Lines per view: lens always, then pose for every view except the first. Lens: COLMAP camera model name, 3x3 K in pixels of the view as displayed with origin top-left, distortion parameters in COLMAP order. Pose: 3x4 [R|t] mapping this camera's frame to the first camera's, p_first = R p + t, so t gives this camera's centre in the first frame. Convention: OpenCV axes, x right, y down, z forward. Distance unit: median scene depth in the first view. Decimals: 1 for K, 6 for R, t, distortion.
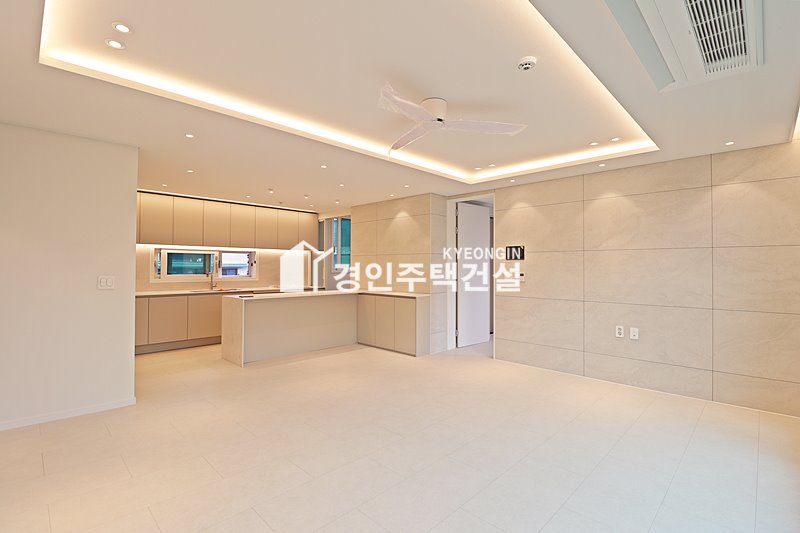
lens RADIAL K [[369.1, 0, 397.7], [0, 369.1, 264.3], [0, 0, 1]] dist [-0.004787, -0.009327]
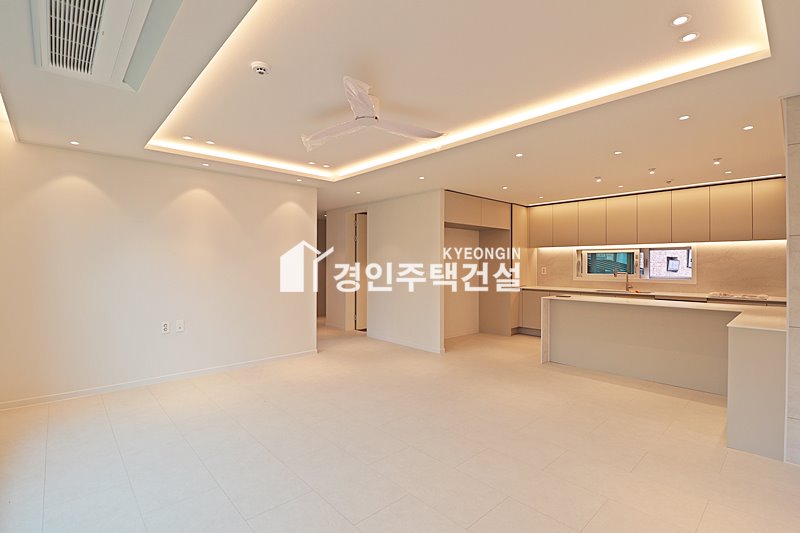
lens RADIAL K [[369.1, 0, 404.5], [0, 369.1, 265.8], [0, 0, 1]] dist [-0.004787, -0.009327]
pose [[-0.046536, -0.001481, -0.998916, 0.561715], [0.004451, 0.999989, -0.001690, 0.005913], [0.998907, -0.004525, -0.046529, 0.597770]]
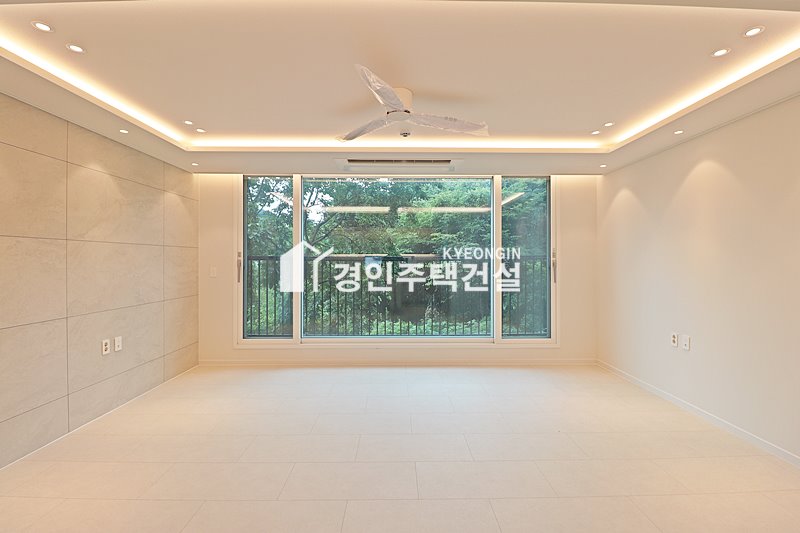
lens RADIAL K [[369.1, 0, 399.1], [0, 369.1, 261.2], [0, 0, 1]] dist [-0.004787, -0.009327]
pose [[-0.708241, -0.006057, 0.705945, -0.298009], [-0.007586, 0.999971, 0.000970, -0.003517], [-0.705930, -0.004668, -0.708266, 0.867667]]
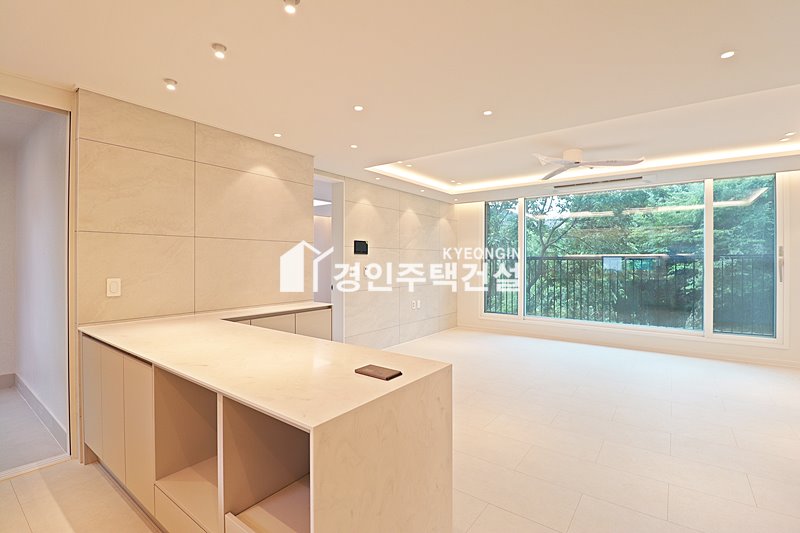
lens RADIAL K [[369.1, 0, 400.6], [0, 369.1, 262.0], [0, 0, 1]] dist [-0.004787, -0.009327]
pose [[-0.137855, -0.006811, 0.990429, -0.661747], [-0.008049, 0.999951, 0.005756, 0.002155], [-0.990420, -0.007179, -0.137904, 0.980477]]
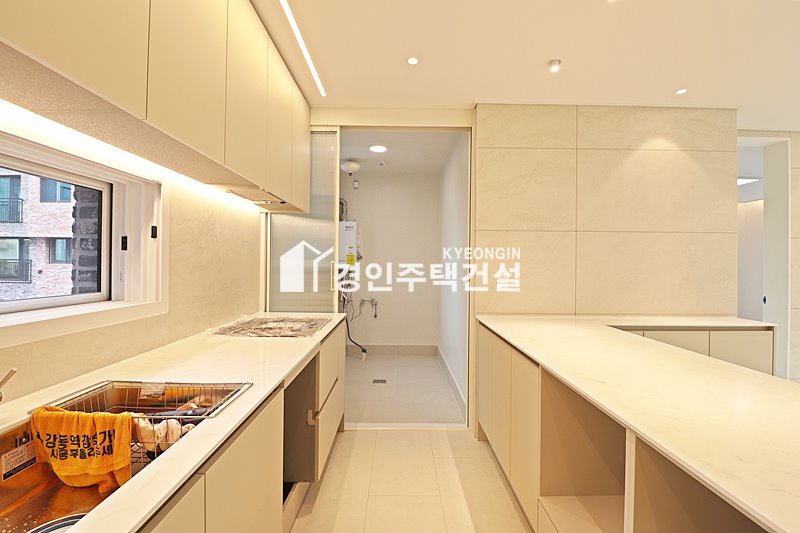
lens RADIAL K [[369.1, 0, 399.1], [0, 369.1, 265.1], [0, 0, 1]] dist [-0.004787, -0.009327]
pose [[0.709771, -0.000379, 0.704432, -0.600653], [-0.009994, 0.999894, 0.010608, 0.013491], [-0.704361, -0.014570, 0.709692, 1.021752]]
